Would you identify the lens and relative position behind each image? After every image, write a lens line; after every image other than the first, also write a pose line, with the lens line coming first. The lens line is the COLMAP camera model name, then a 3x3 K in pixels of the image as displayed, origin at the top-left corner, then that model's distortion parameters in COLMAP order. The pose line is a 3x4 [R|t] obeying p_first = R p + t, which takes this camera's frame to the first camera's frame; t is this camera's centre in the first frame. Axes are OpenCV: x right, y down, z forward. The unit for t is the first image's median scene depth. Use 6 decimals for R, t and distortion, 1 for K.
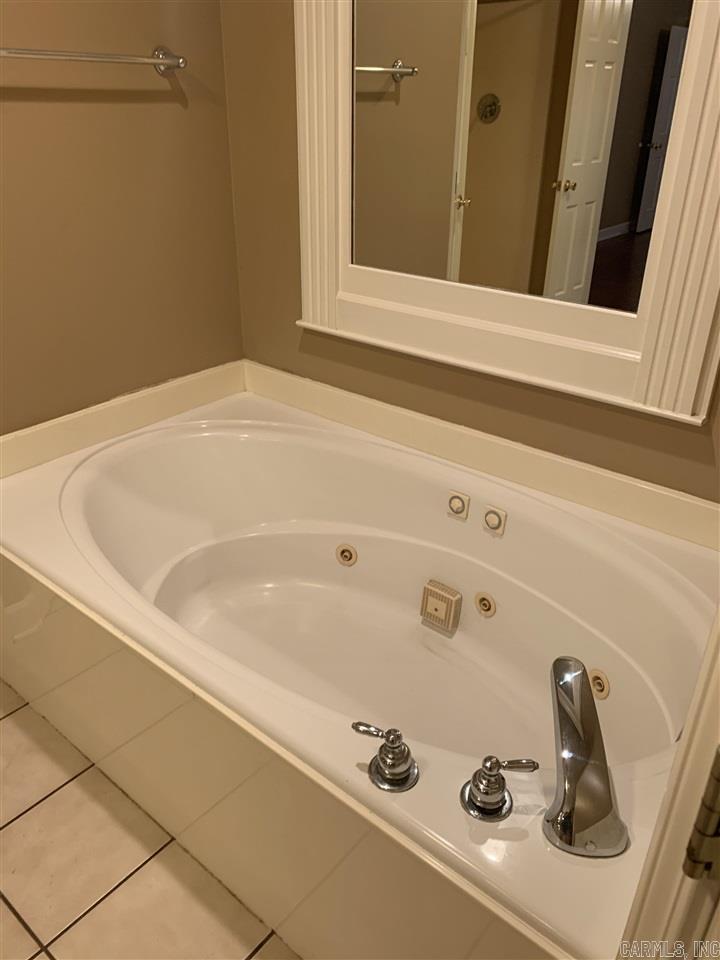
lens RADIAL K [[729.0, 0, 358.2], [0, 729.0, 473.0], [0, 0, 1]] dist [0.008508, -0.023263]
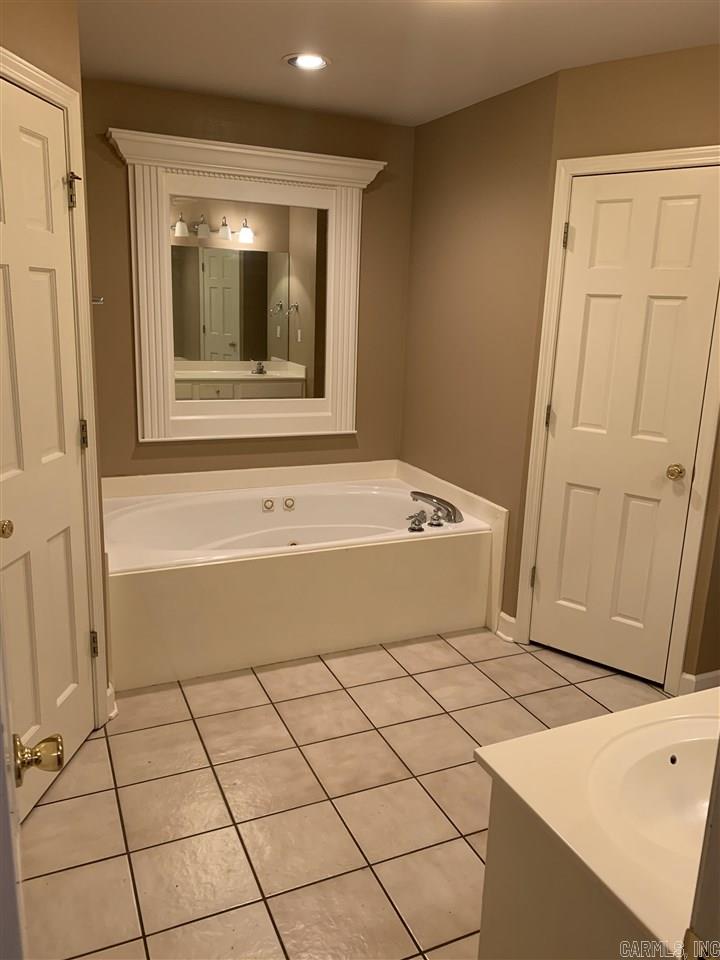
lens RADIAL K [[729.0, 0, 353.4], [0, 729.0, 480.7], [0, 0, 1]] dist [0.008508, -0.023263]
pose [[0.438975, -0.198674, 0.876259, -1.844712], [0.374827, 0.926825, 0.022364, 0.031470], [-0.816582, 0.318628, 0.481321, -0.223711]]
